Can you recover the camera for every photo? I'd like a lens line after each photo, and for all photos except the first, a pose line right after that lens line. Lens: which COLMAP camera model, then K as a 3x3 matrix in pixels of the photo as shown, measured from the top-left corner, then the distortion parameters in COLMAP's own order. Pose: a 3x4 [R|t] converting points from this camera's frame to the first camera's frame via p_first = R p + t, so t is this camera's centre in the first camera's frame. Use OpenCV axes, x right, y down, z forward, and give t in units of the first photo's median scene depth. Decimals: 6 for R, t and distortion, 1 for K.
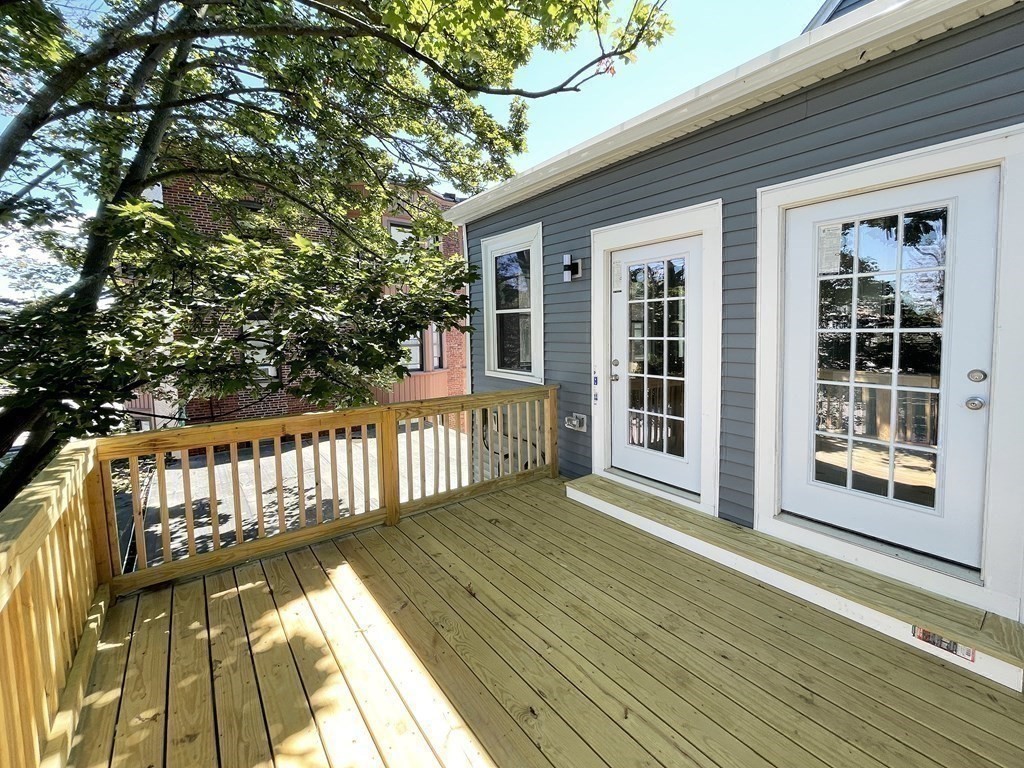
lens RADIAL K [[417.9, 0, 521.5], [0, 417.9, 384.3], [0, 0, 1]] dist [0.003731, -0.000209]
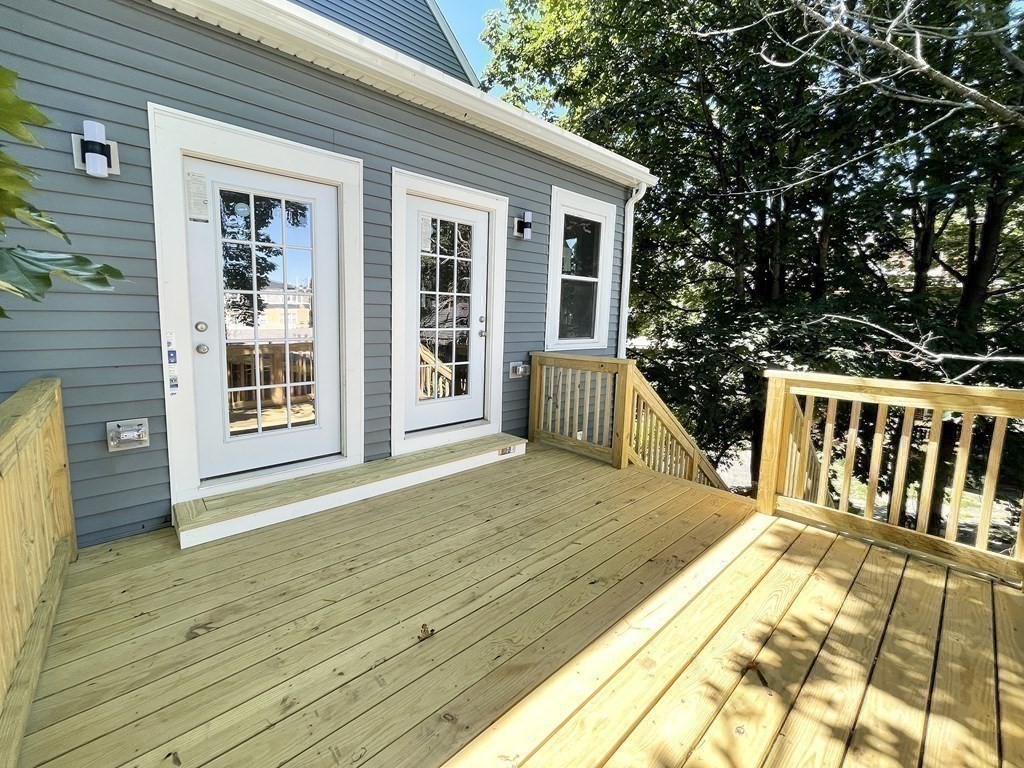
lens RADIAL K [[417.9, 0, 487.5], [0, 417.9, 389.7], [0, 0, 1]] dist [0.003731, -0.000209]
pose [[-0.019273, -0.161222, 0.986730, -0.615811], [0.119732, 0.979439, 0.162370, -0.007292], [-0.992619, 0.121272, 0.000426, 0.697667]]
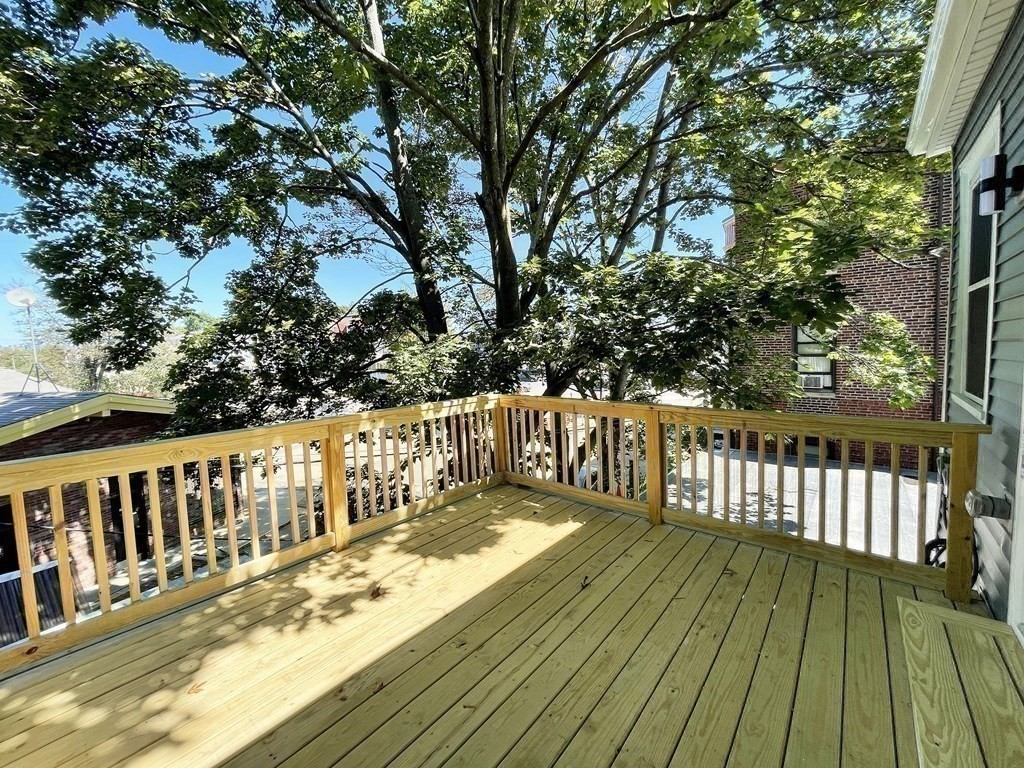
lens RADIAL K [[417.9, 0, 516.3], [0, 417.9, 378.4], [0, 0, 1]] dist [0.003731, -0.000209]
pose [[0.222716, 0.066915, -0.972584, 0.679903], [-0.102764, 0.993695, 0.044835, -0.037491], [0.969452, 0.089961, 0.228189, 0.452091]]
